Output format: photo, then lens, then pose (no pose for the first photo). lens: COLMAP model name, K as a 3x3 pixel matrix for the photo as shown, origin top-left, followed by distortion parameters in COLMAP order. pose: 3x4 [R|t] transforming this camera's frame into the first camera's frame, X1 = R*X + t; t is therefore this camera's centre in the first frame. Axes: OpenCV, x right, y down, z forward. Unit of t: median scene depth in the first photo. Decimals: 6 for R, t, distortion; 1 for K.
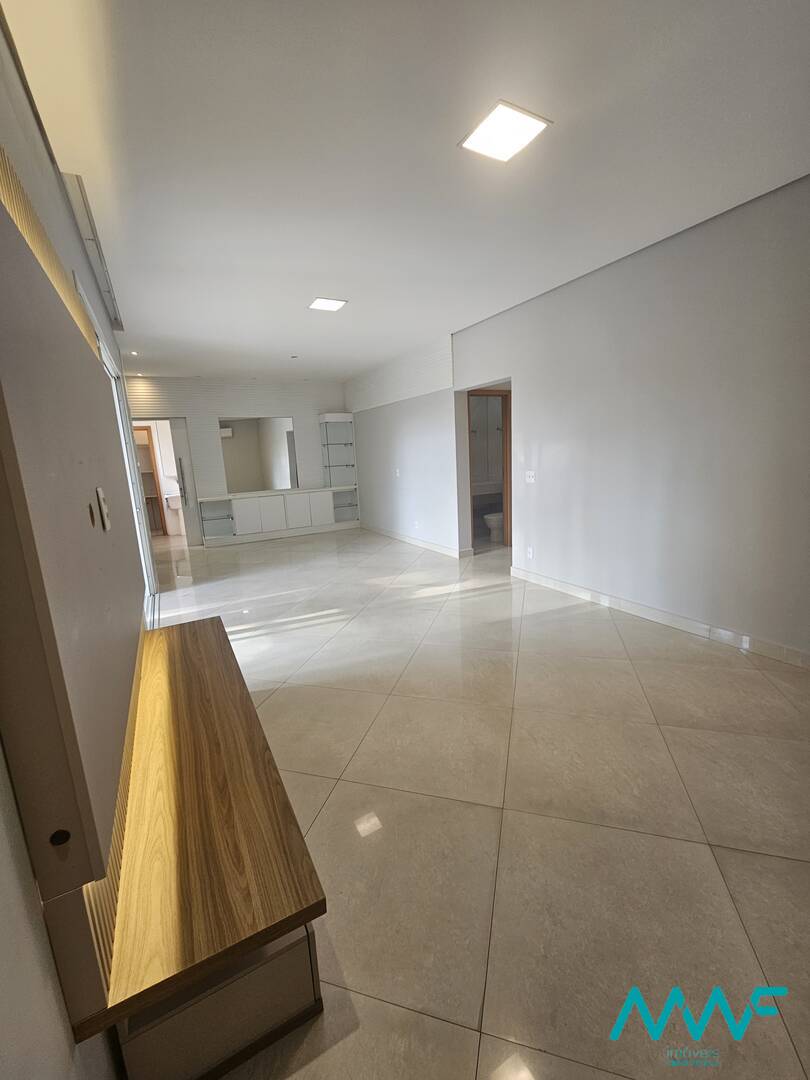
lens RADIAL K [[443.4, 0, 404.0], [0, 443.4, 533.5], [0, 0, 1]] dist [-0.004620, 0.002023]
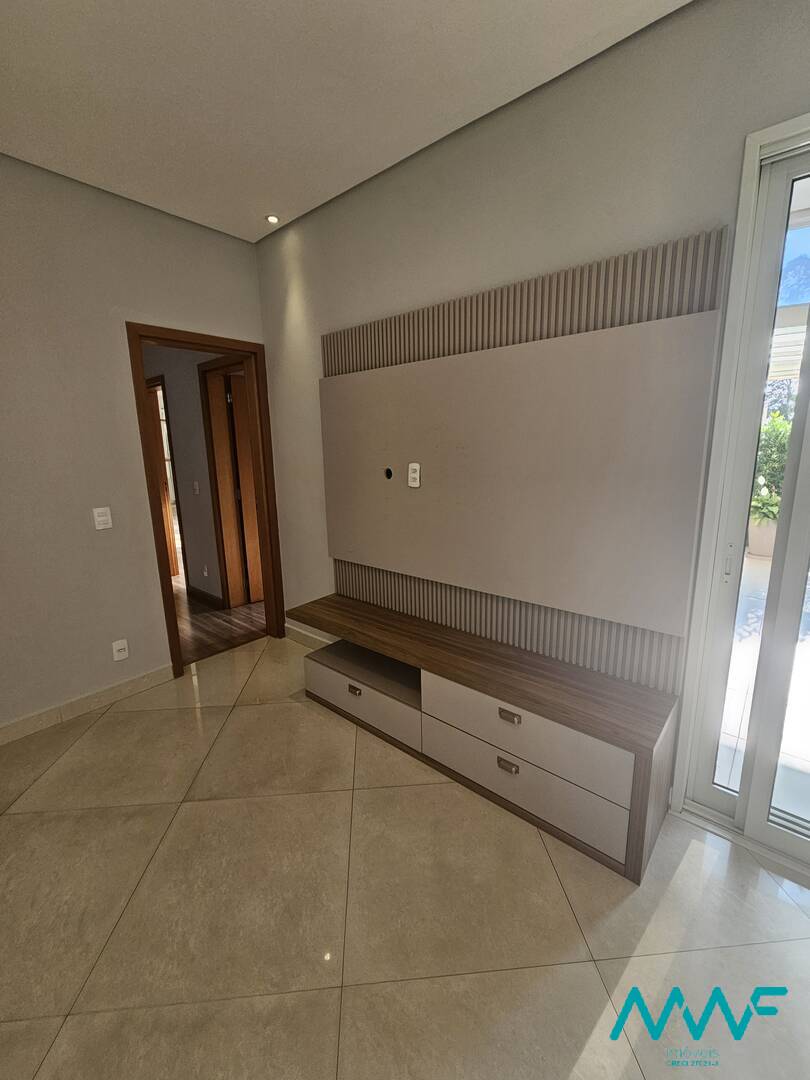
lens RADIAL K [[443.4, 0, 404.7], [0, 443.4, 539.4], [0, 0, 1]] dist [-0.004620, 0.002023]
pose [[-0.932979, 0.147352, -0.328387, -0.014191], [0.004590, 0.917156, 0.398501, -0.315316], [0.359902, 0.370286, -0.856364, 1.586243]]
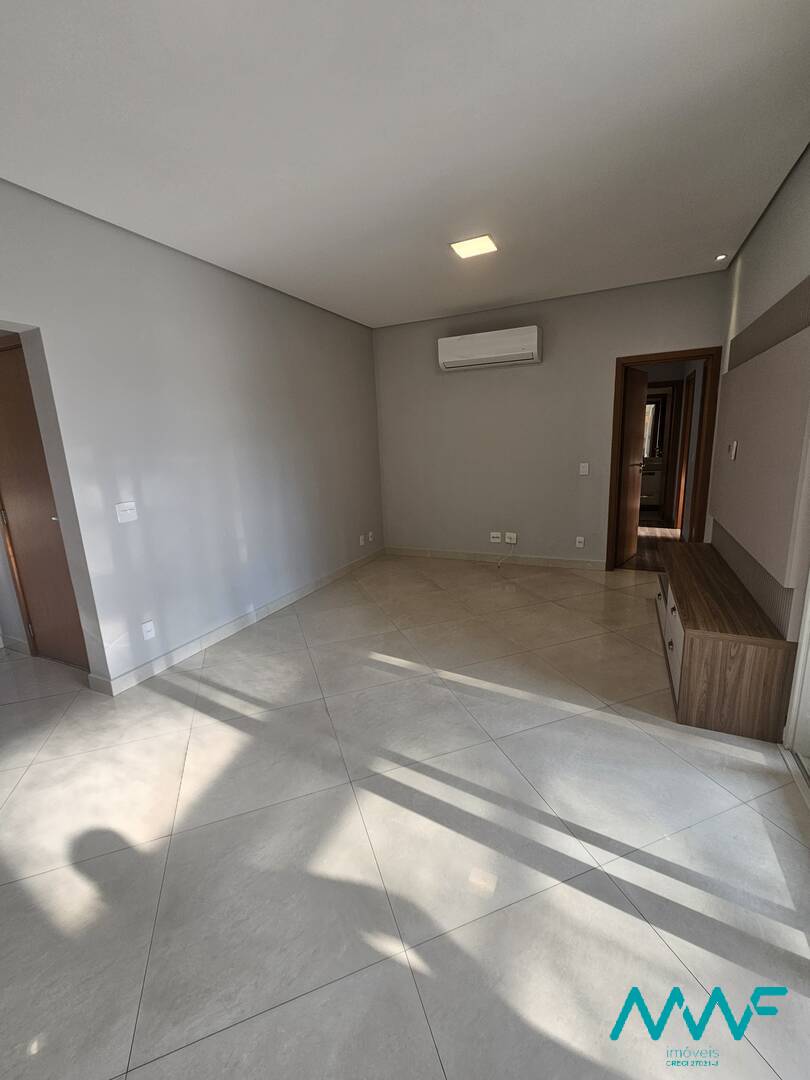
lens RADIAL K [[443.4, 0, 405.5], [0, 443.4, 536.8], [0, 0, 1]] dist [-0.004620, 0.002023]
pose [[-0.584555, -0.094709, 0.805807, -0.944073], [0.222114, 0.936544, 0.271202, -0.384216], [-0.780359, 0.337513, -0.526426, 2.245422]]
